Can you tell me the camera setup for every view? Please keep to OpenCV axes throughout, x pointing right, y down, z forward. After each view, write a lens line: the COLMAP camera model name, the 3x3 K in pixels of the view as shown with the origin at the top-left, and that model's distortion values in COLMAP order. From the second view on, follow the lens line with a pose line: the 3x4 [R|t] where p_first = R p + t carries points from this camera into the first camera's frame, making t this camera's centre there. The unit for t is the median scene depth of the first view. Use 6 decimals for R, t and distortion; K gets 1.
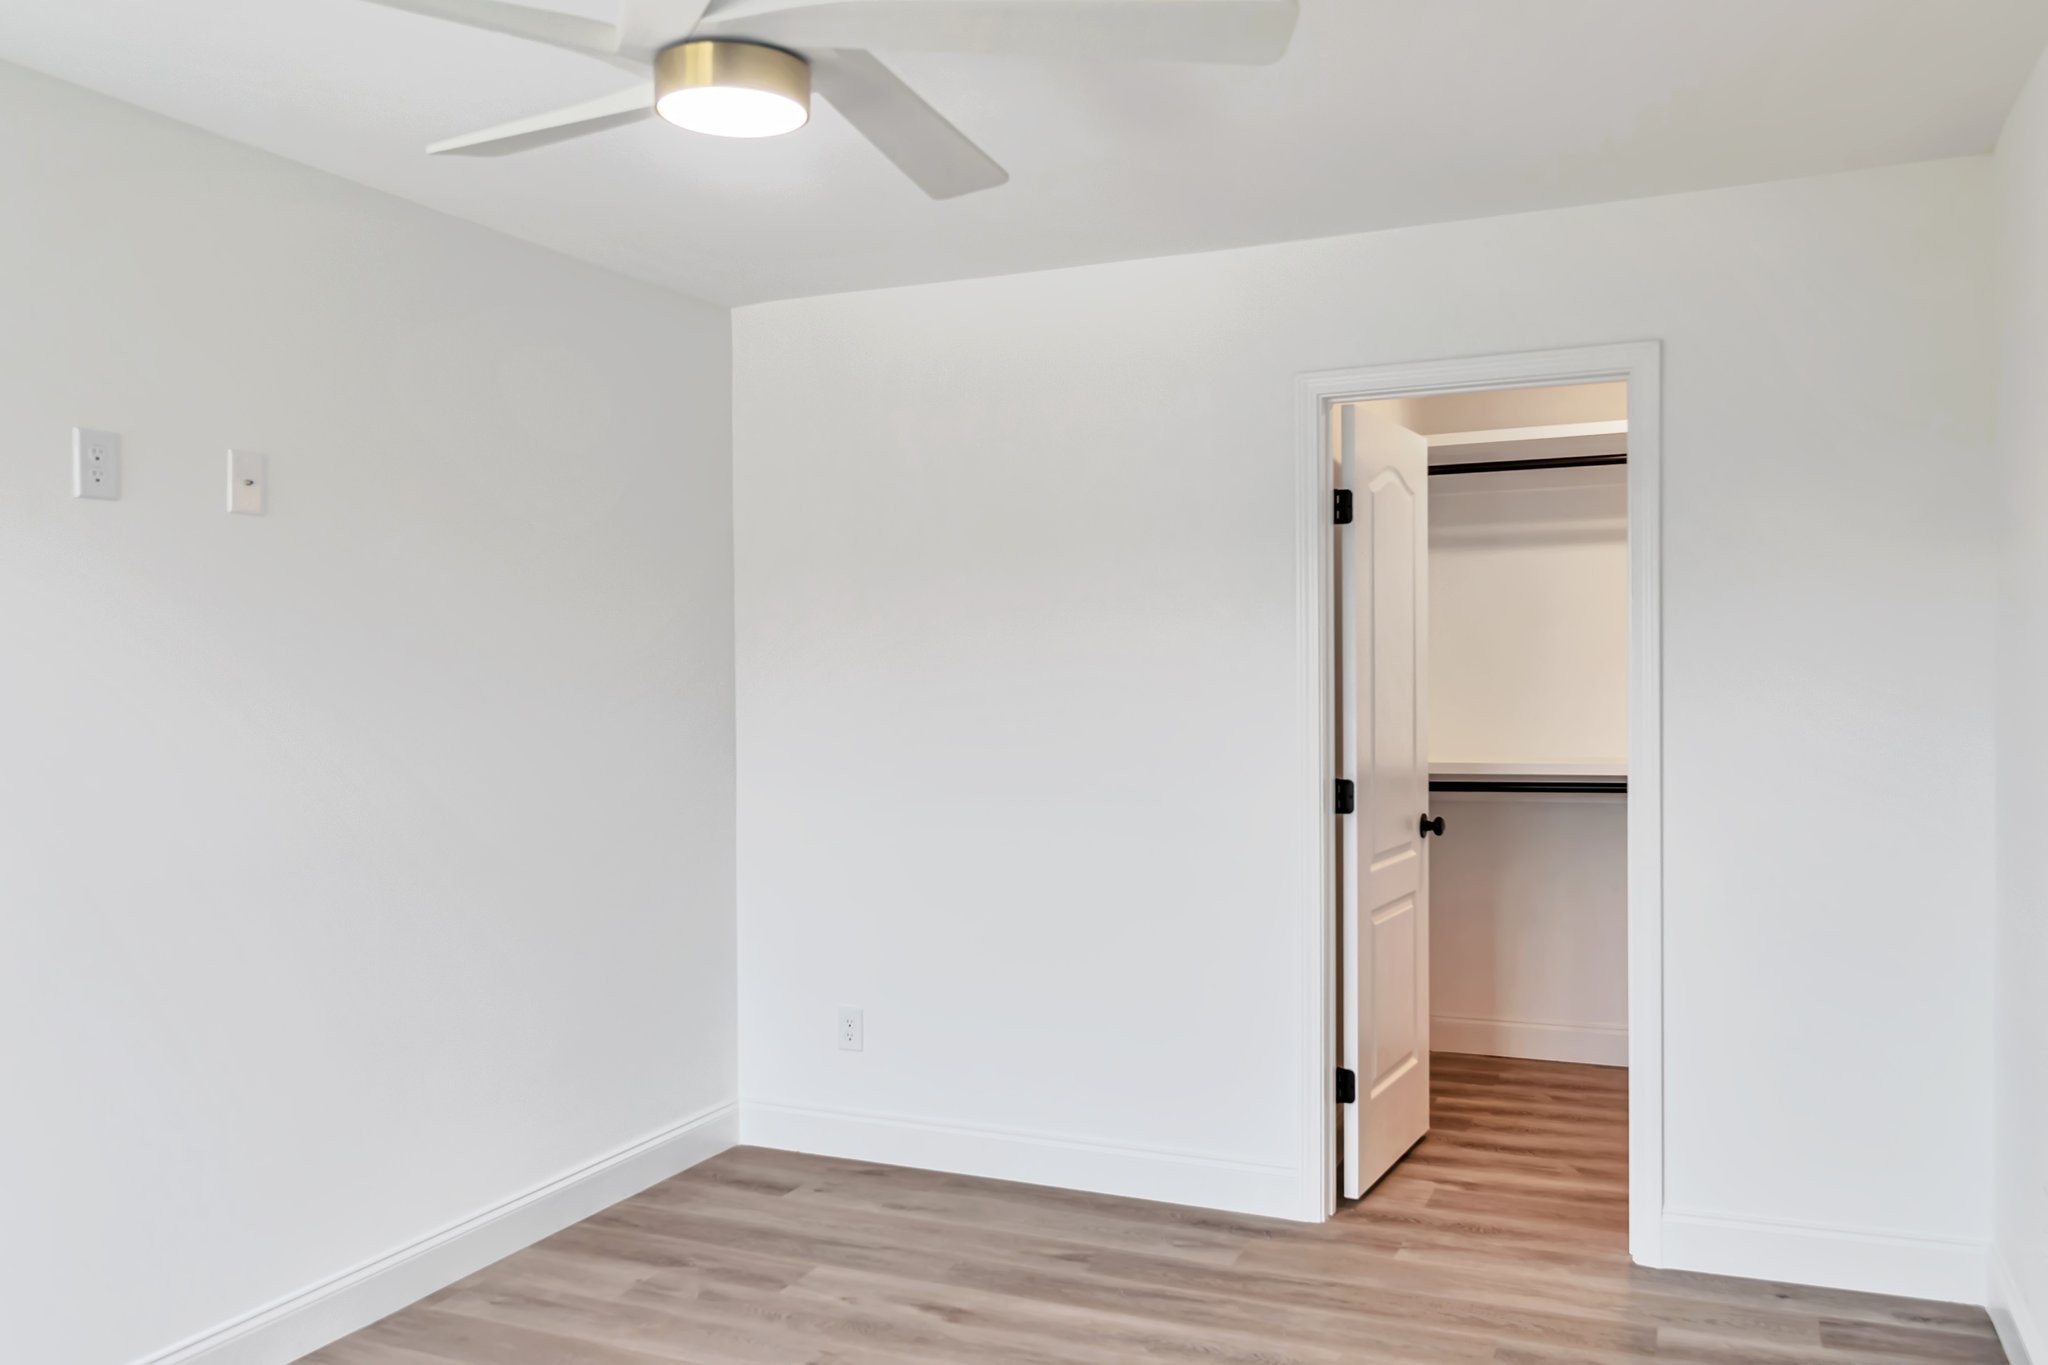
lens RADIAL K [[1551.4, 0, 1024.0], [0, 1551.4, 682.5], [0, 0, 1]] dist [0.007006, -0.005813]
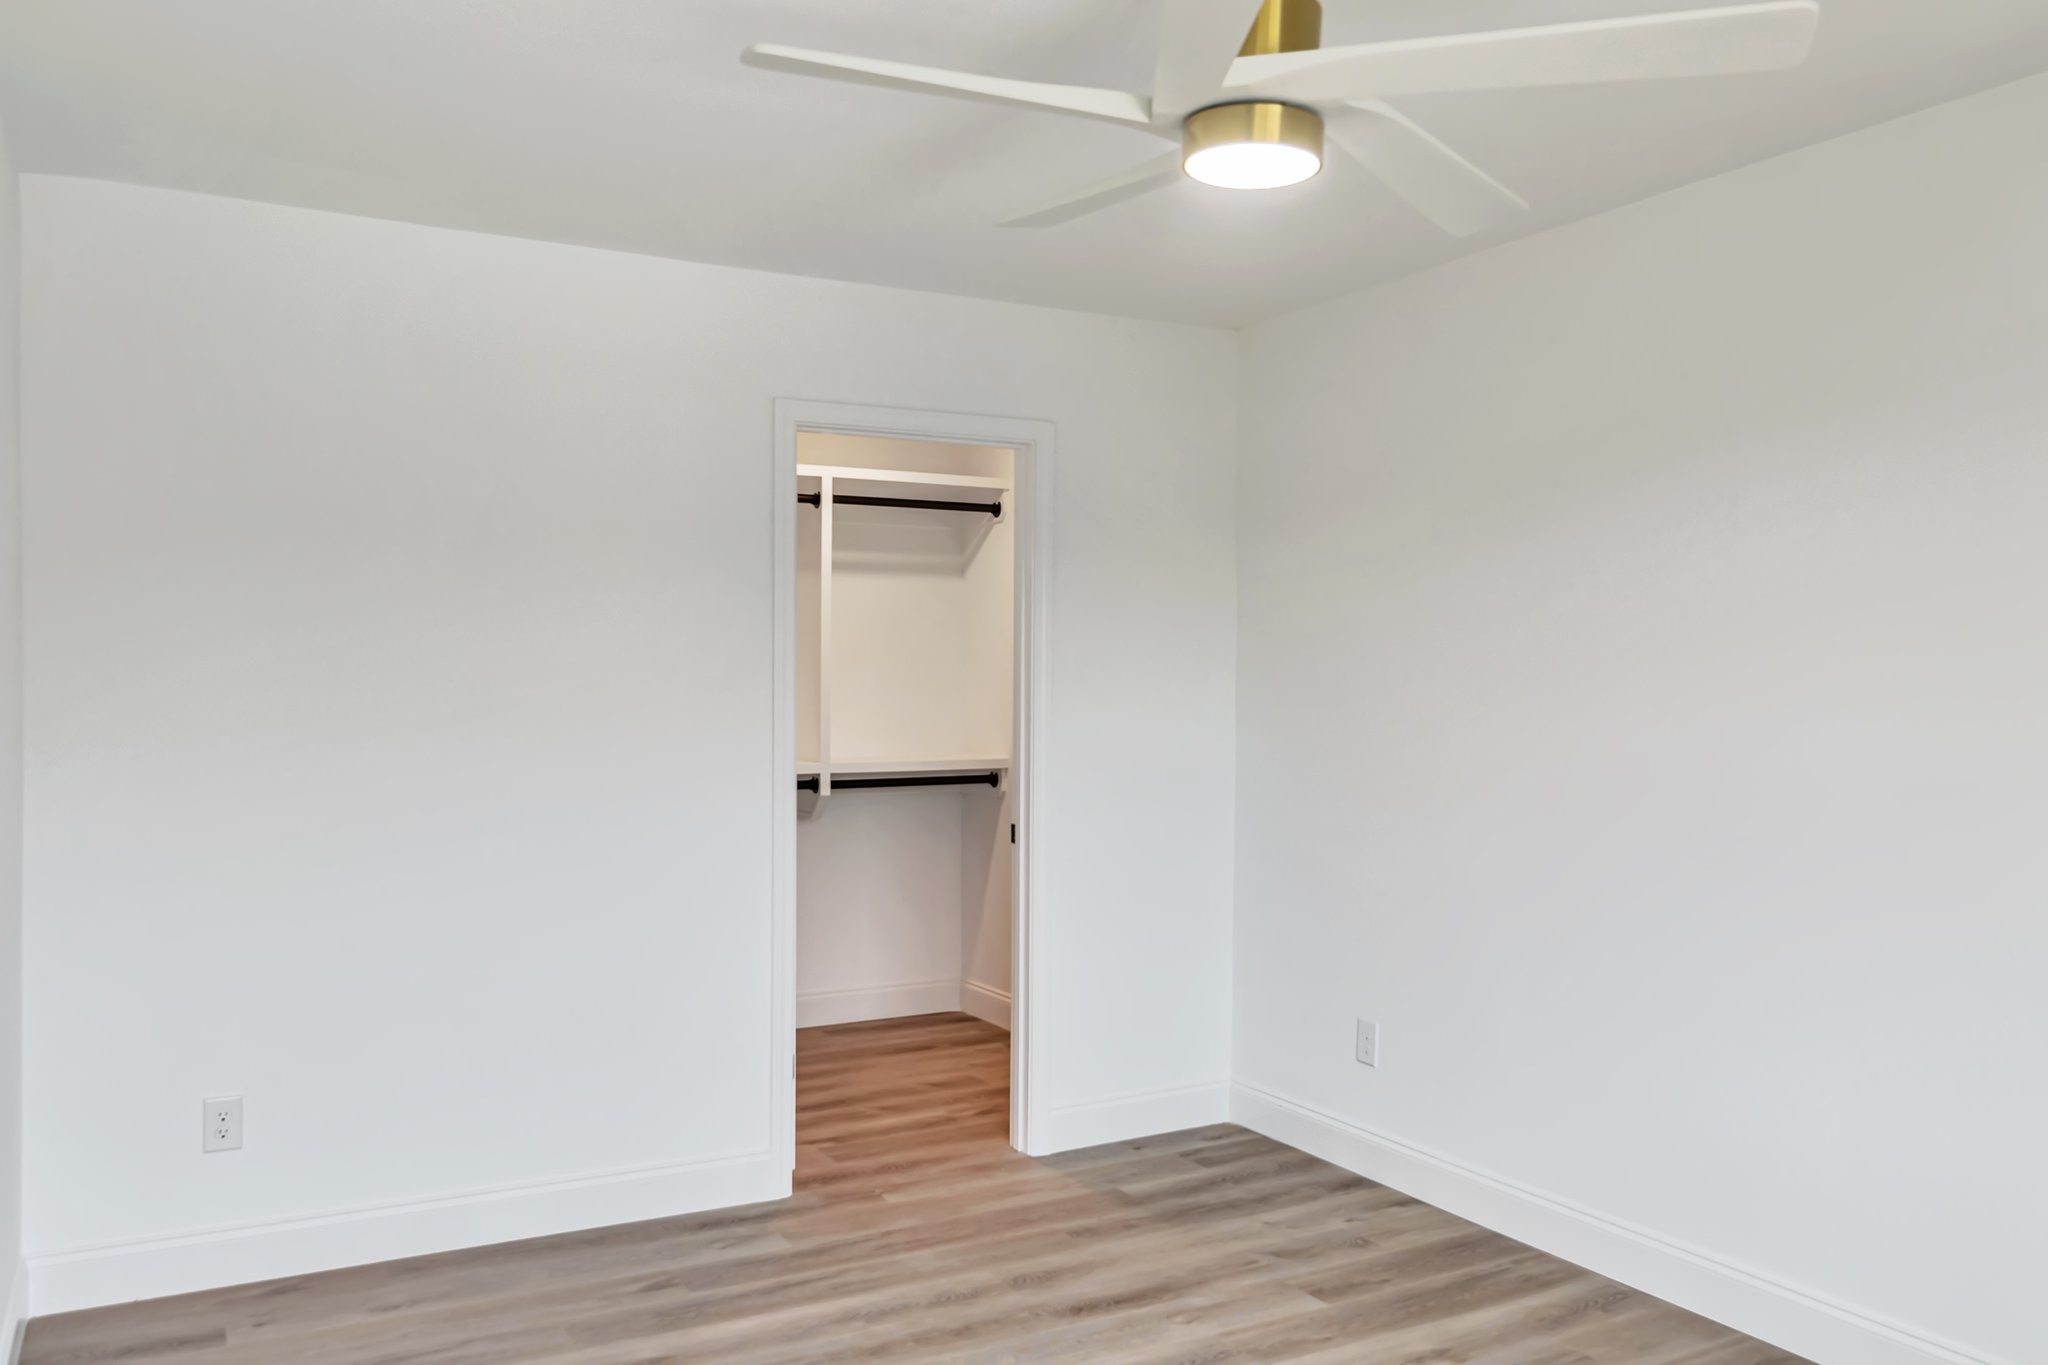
lens RADIAL K [[1551.4, 0, 1024.0], [0, 1551.4, 682.5], [0, 0, 1]] dist [0.007006, -0.005813]
pose [[0.632554, 0.006659, 0.774488, -0.555302], [0.001803, 0.999948, -0.010071, 0.006120], [-0.774514, 0.007767, 0.632509, 0.205554]]
